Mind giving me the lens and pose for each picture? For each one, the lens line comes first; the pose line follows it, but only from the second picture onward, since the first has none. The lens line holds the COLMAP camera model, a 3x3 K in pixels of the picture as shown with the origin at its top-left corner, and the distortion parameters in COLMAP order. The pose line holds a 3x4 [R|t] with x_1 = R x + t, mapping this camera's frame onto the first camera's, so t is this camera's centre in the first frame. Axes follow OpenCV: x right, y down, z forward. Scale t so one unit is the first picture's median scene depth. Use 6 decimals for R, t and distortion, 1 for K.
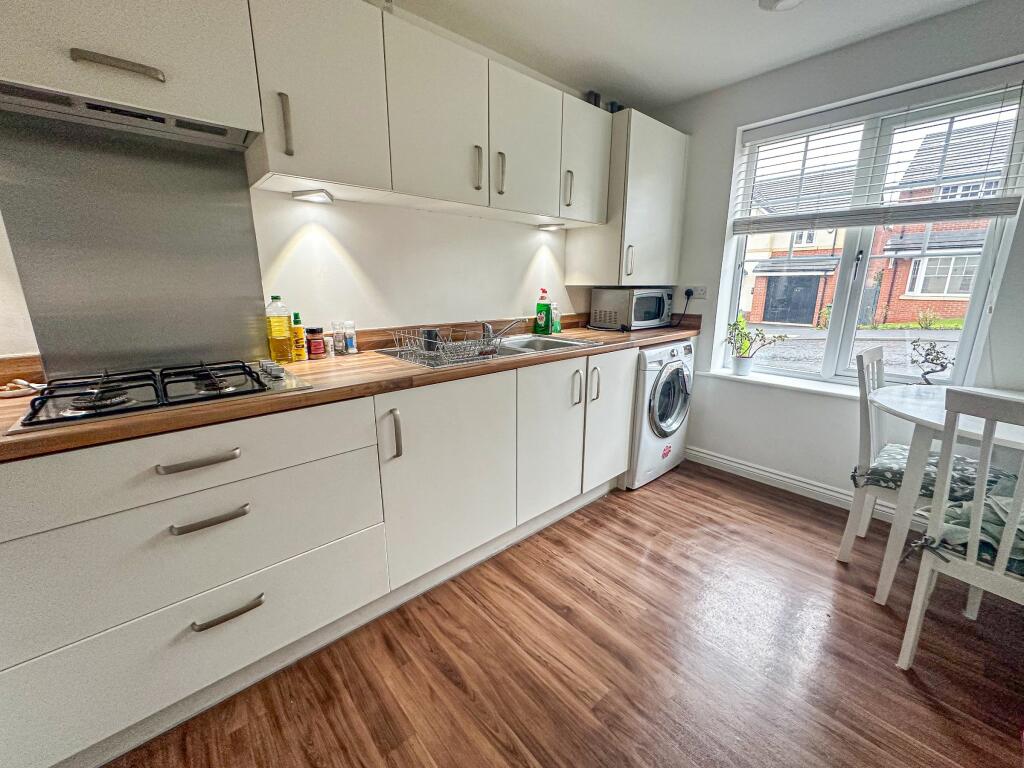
lens RADIAL K [[414.1, 0, 512.0], [0, 414.1, 384.0], [0, 0, 1]] dist [-0.000203, 0.000073]
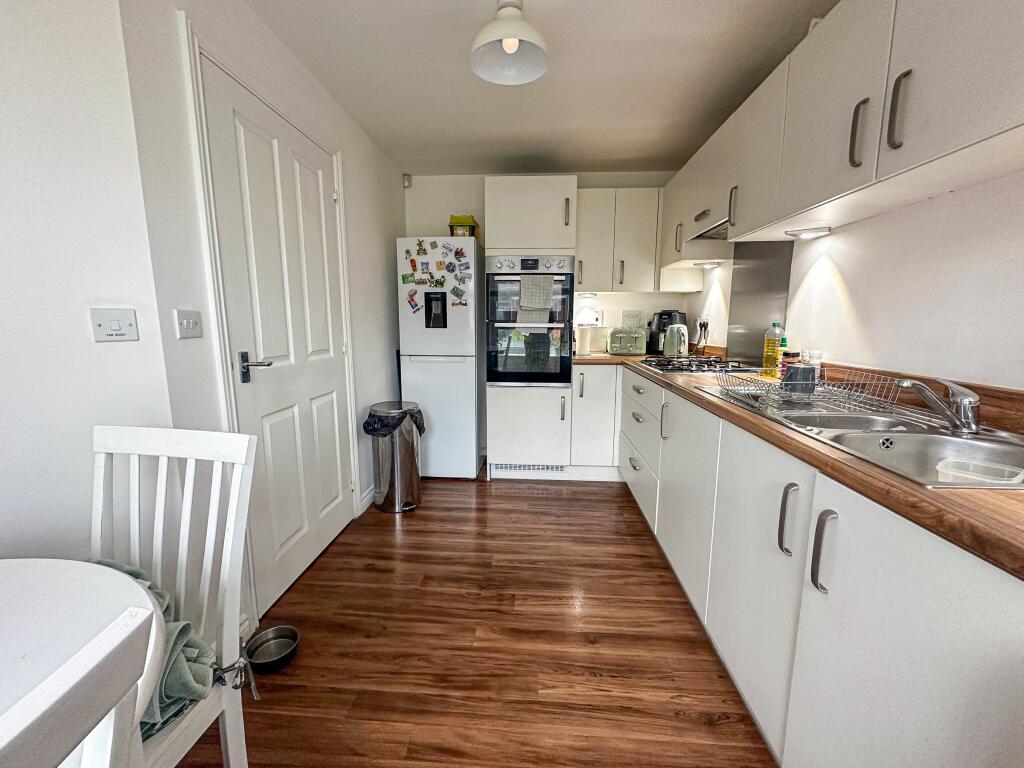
lens RADIAL K [[414.1, 0, 512.0], [0, 414.1, 384.0], [0, 0, 1]] dist [-0.000203, 0.000073]
pose [[-0.710434, 0.106006, -0.695734, 0.848173], [-0.166022, 0.935444, 0.312059, -0.280343], [0.683900, 0.337205, -0.646973, 1.251613]]
